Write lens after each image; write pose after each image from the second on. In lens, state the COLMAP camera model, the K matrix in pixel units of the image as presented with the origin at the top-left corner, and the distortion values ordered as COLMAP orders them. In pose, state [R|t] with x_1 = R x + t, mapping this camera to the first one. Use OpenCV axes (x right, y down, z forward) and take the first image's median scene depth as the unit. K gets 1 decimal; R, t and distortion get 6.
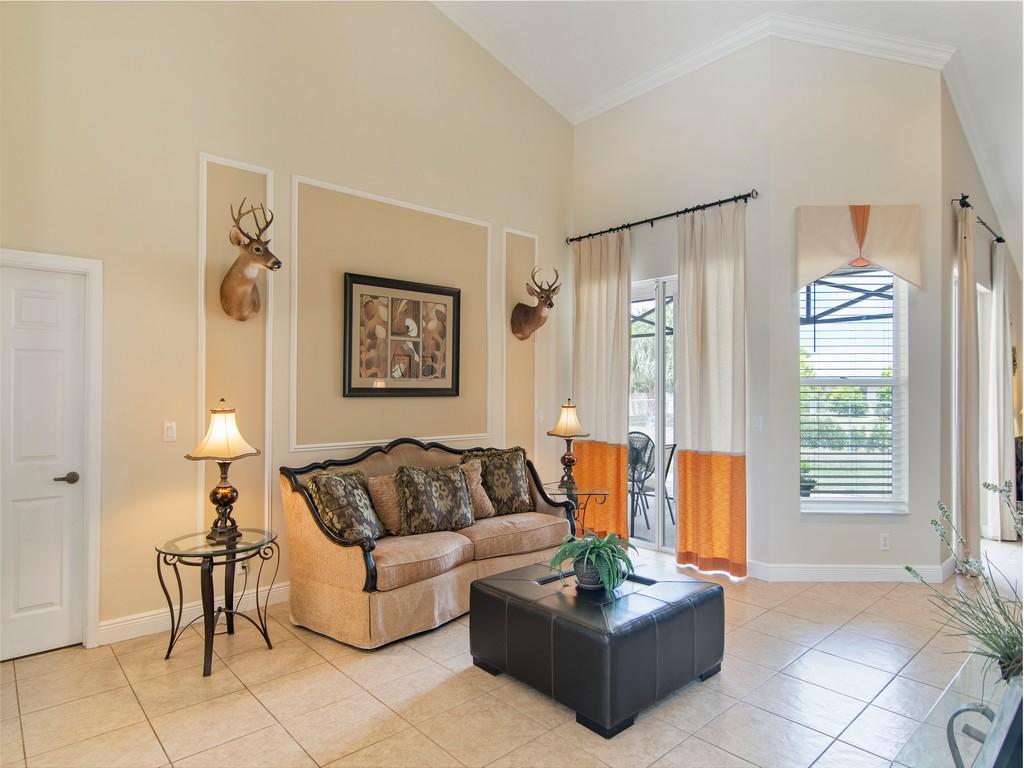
lens RADIAL K [[589.3, 0, 512.0], [0, 589.3, 384.0], [0, 0, 1]] dist [0.000050, 0.000141]
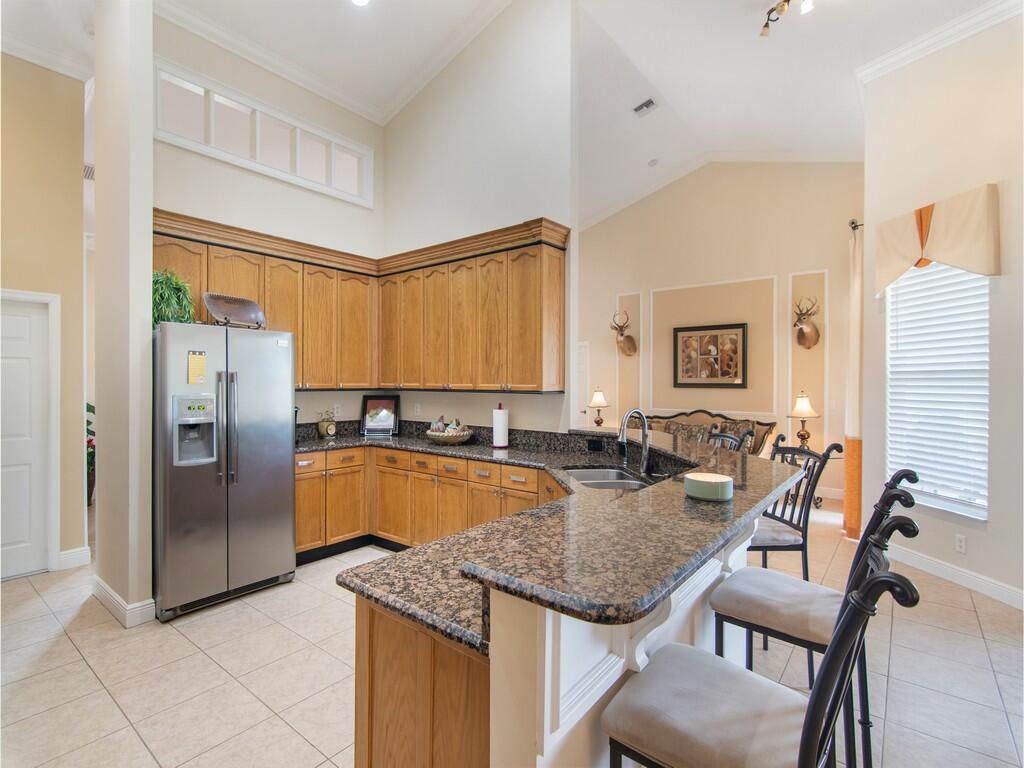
lens RADIAL K [[490.7, 0, 512.0], [0, 490.7, 384.0], [0, 0, 1]] dist [-0.000728, 0.000135]
pose [[0.167636, 0.004248, -0.985840, 1.225832], [0.006647, 0.999963, 0.005439, -0.003364], [0.985827, -0.007464, 0.167602, 0.132765]]
